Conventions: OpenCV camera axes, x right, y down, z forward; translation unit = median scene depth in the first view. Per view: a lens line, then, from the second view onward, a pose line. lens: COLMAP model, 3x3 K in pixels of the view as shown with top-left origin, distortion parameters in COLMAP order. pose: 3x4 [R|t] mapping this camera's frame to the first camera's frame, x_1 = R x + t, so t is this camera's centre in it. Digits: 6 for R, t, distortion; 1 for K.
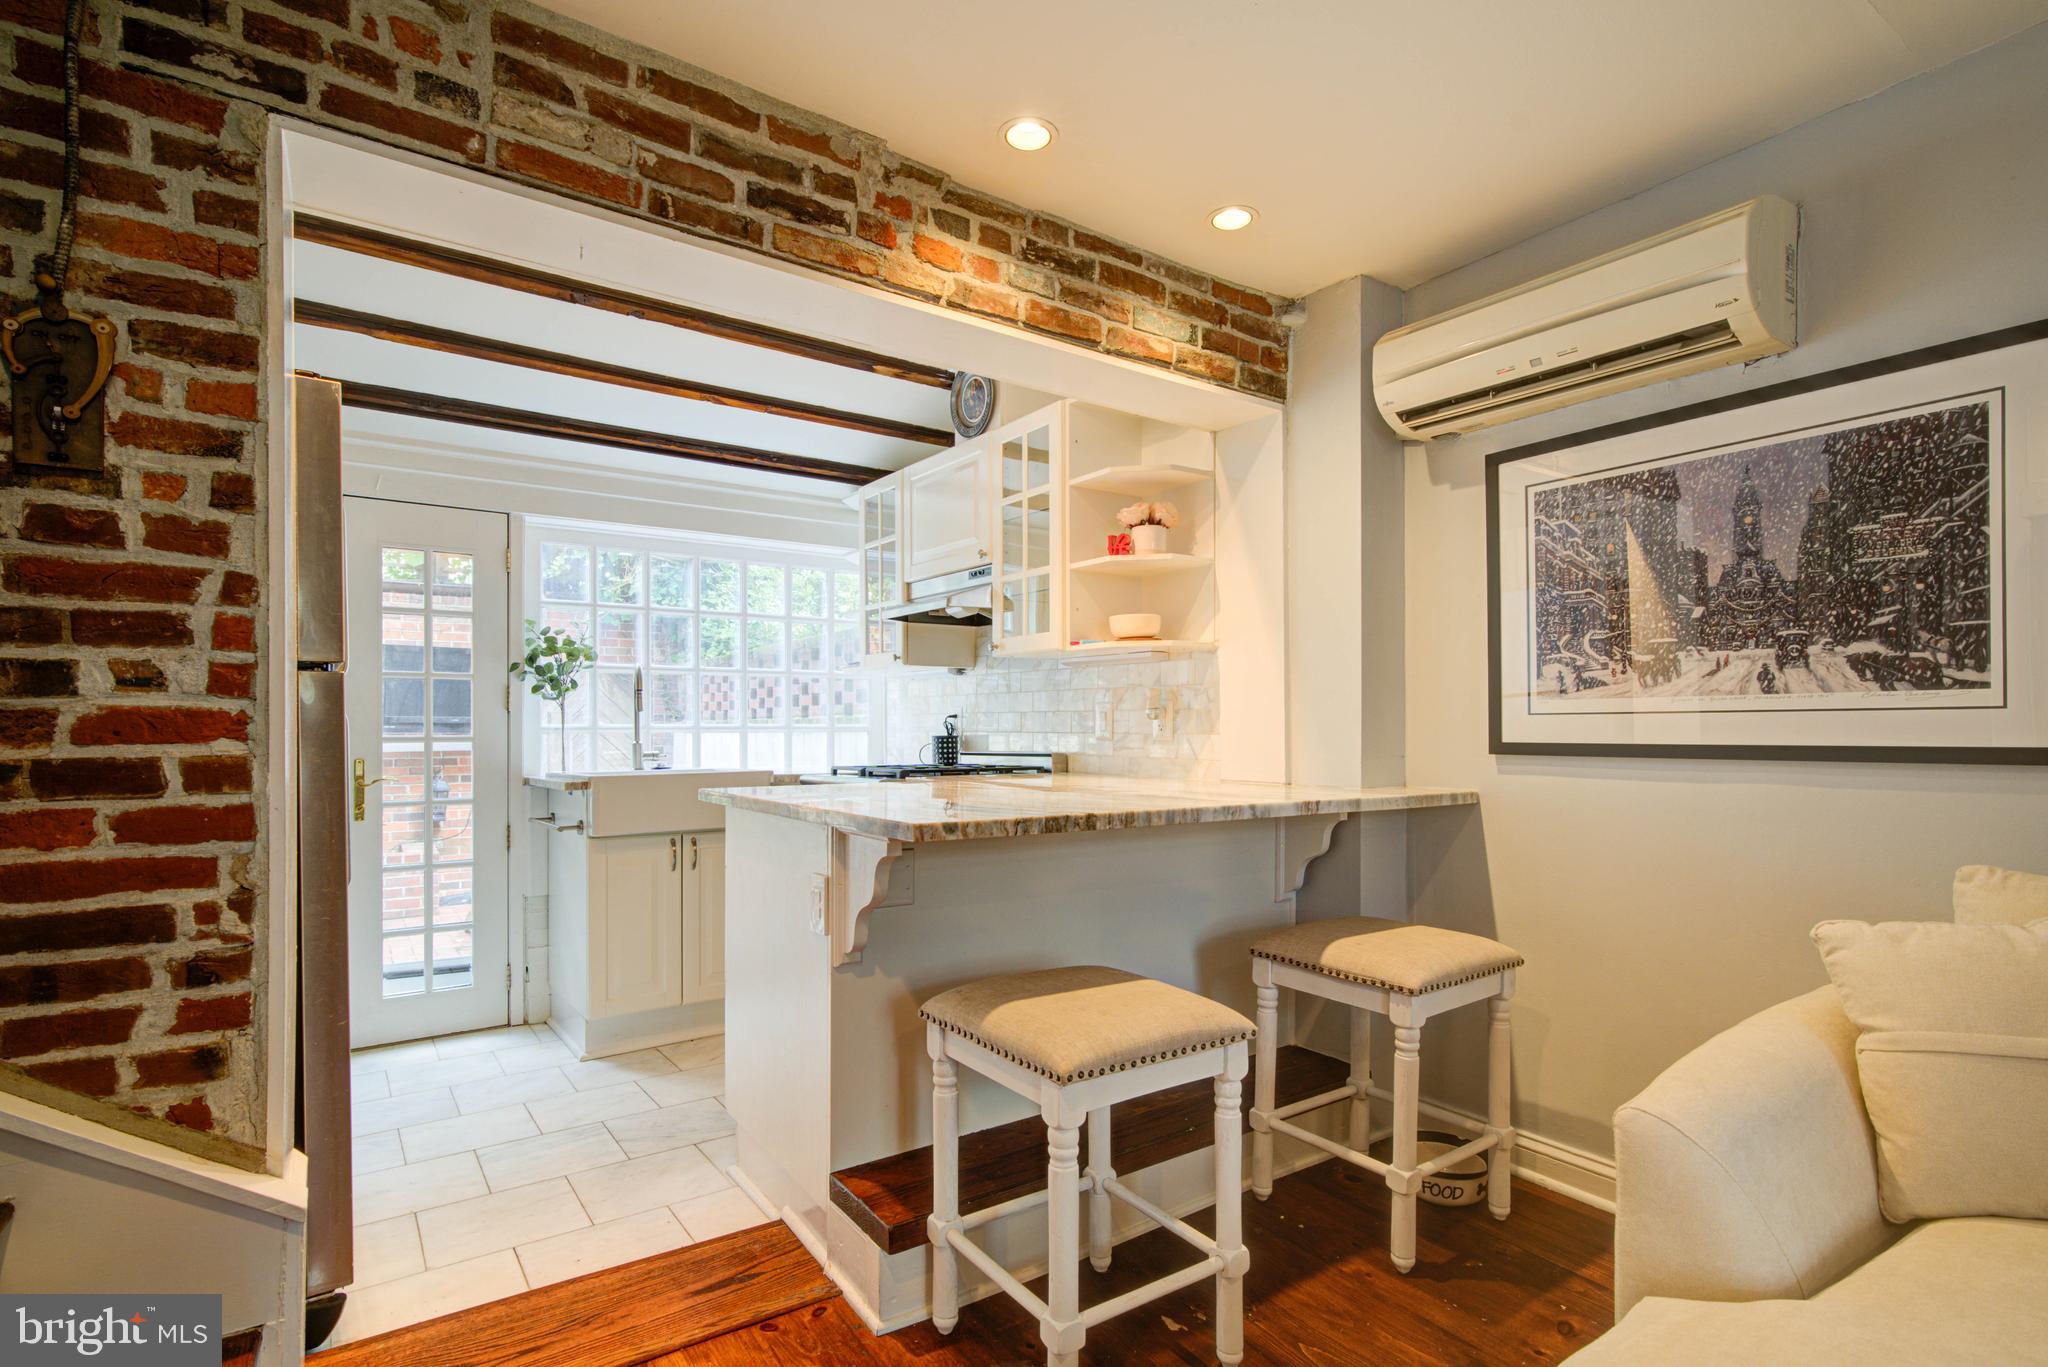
lens RADIAL K [[967.1, 0, 1070.4], [0, 967.1, 727.2], [0, 0, 1]] dist [-0.000806, 0.001150]
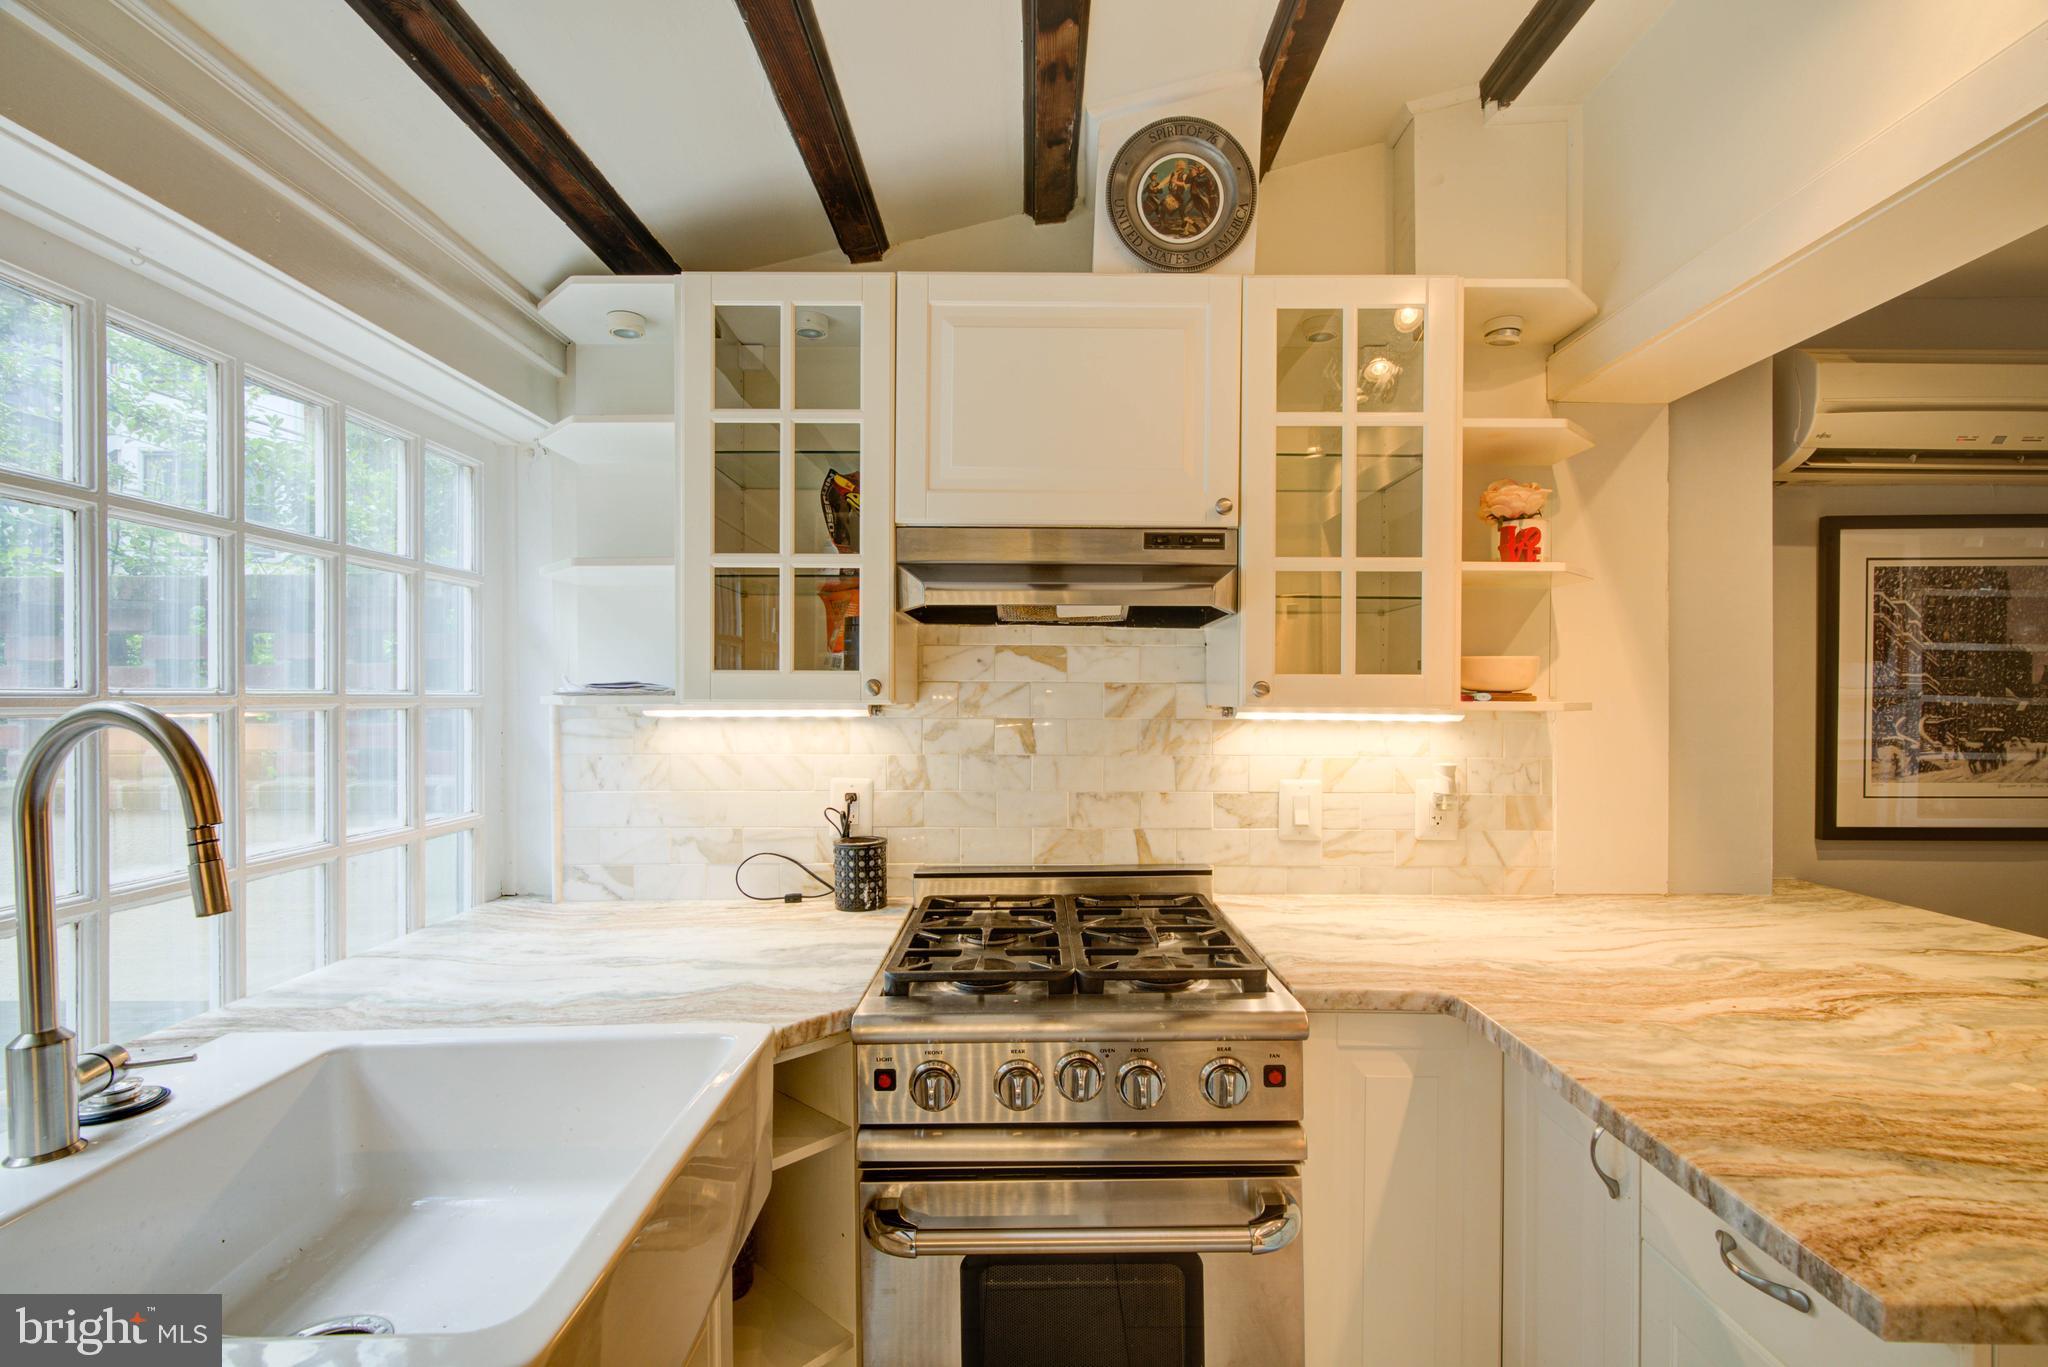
lens RADIAL K [[949.8, 0, 1016.8], [0, 949.8, 699.1], [0, 0, 1]] dist [0.002154, 0.001420]
pose [[0.602939, -0.002829, 0.797783, -0.986408], [-0.001660, 0.999987, 0.004801, -0.143689], [-0.797786, -0.004219, 0.602926, 1.390826]]
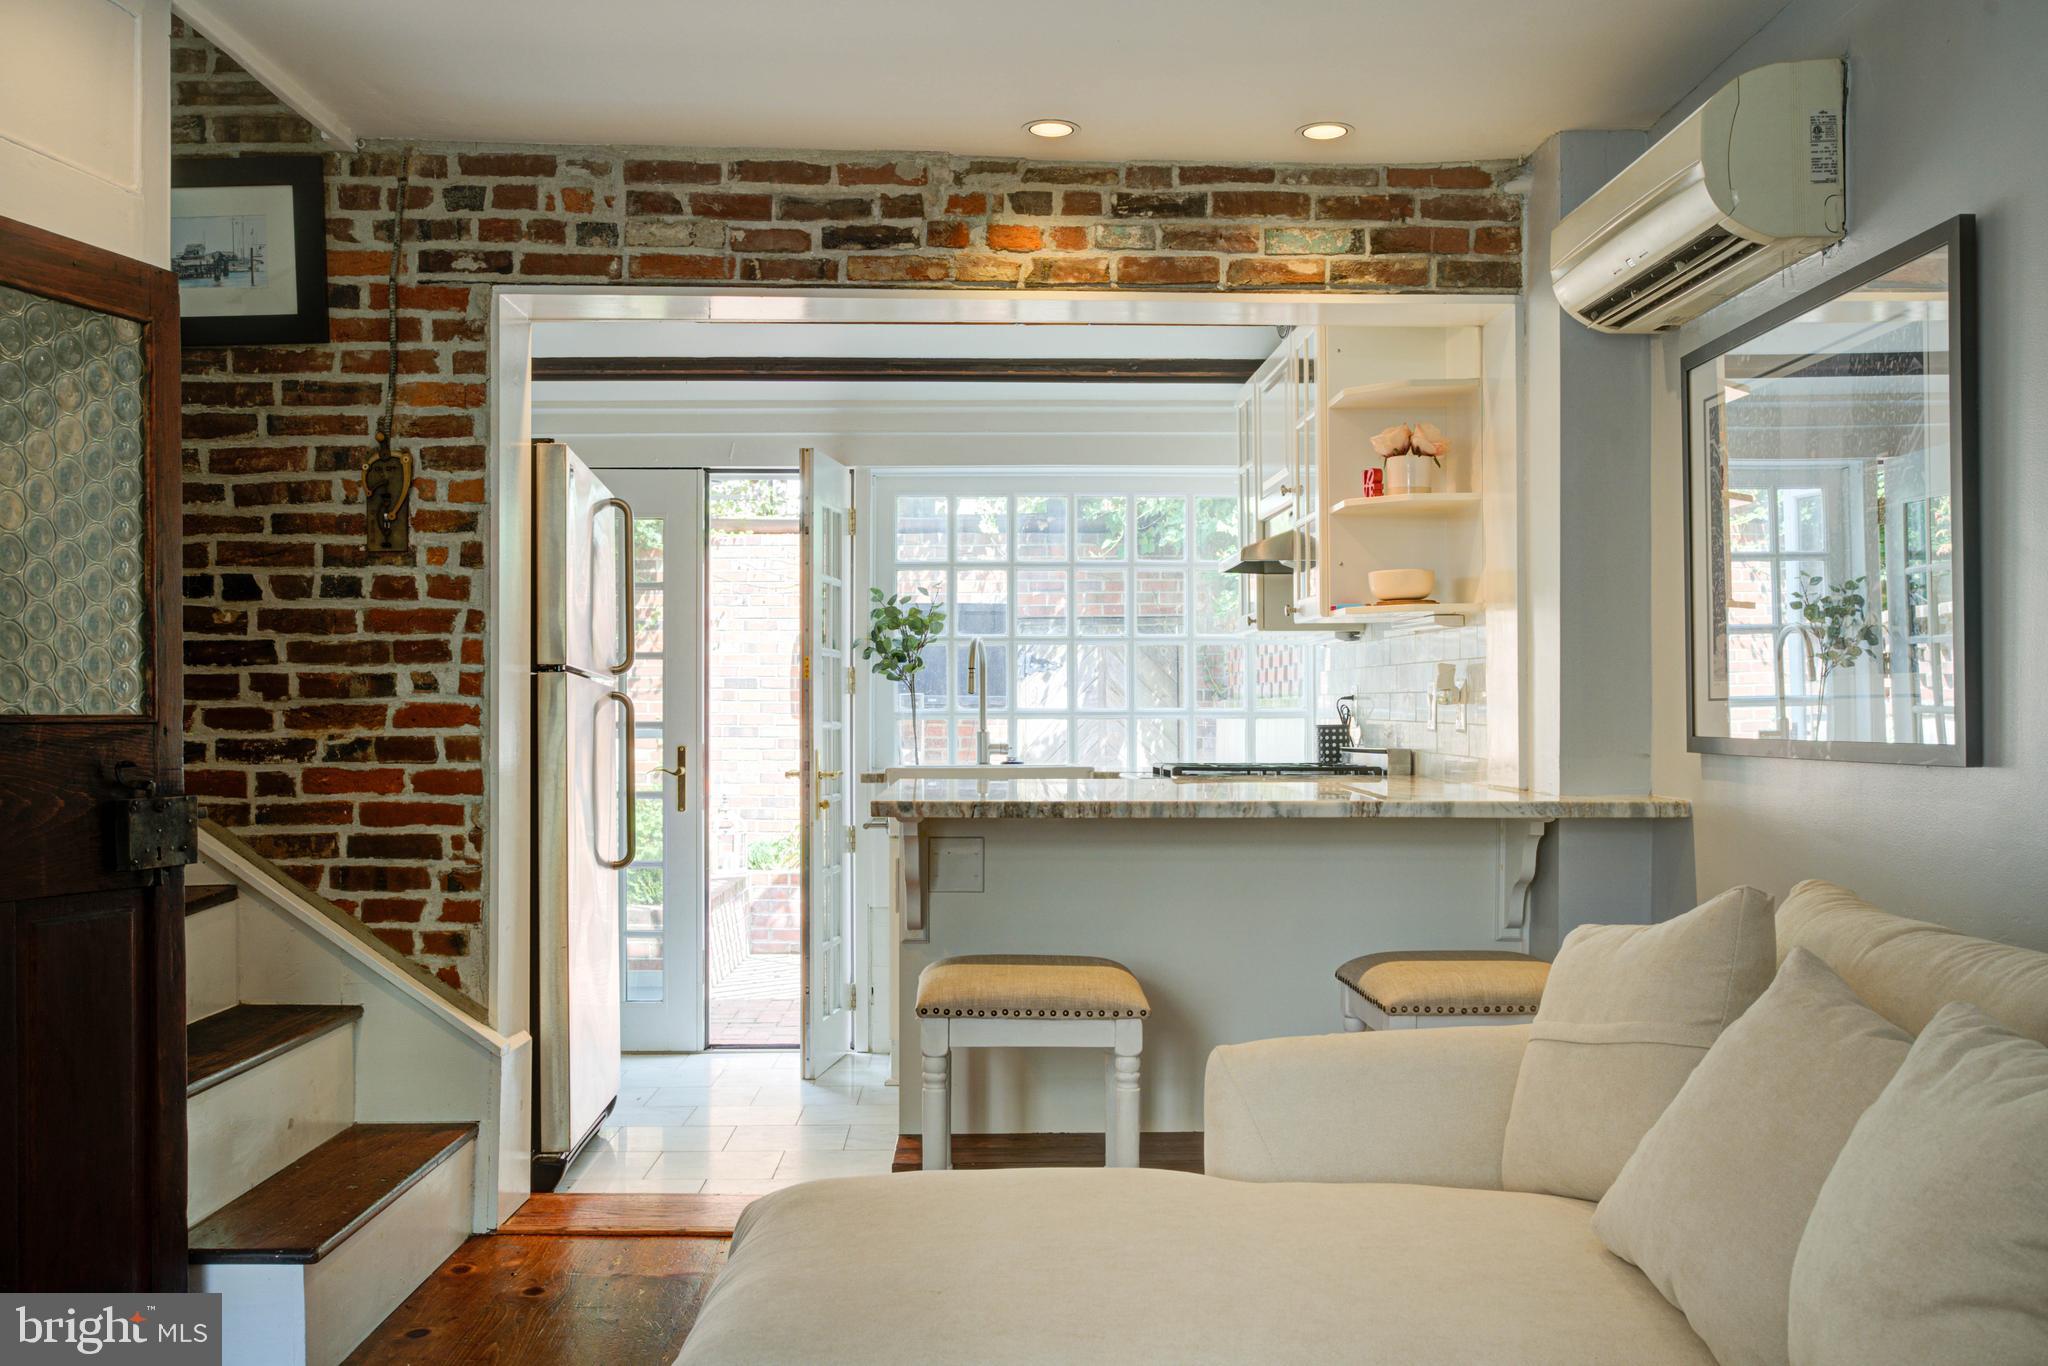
lens RADIAL K [[1890.9, 0, 1053.3], [0, 1890.9, 708.1], [0, 0, 1]] dist [-0.044137, 0.078968]
pose [[0.824383, 0.000705, -0.566031, 1.123882], [0.000072, 0.999999, 0.001352, -0.012563], [0.566032, -0.001155, 0.824383, -0.647508]]
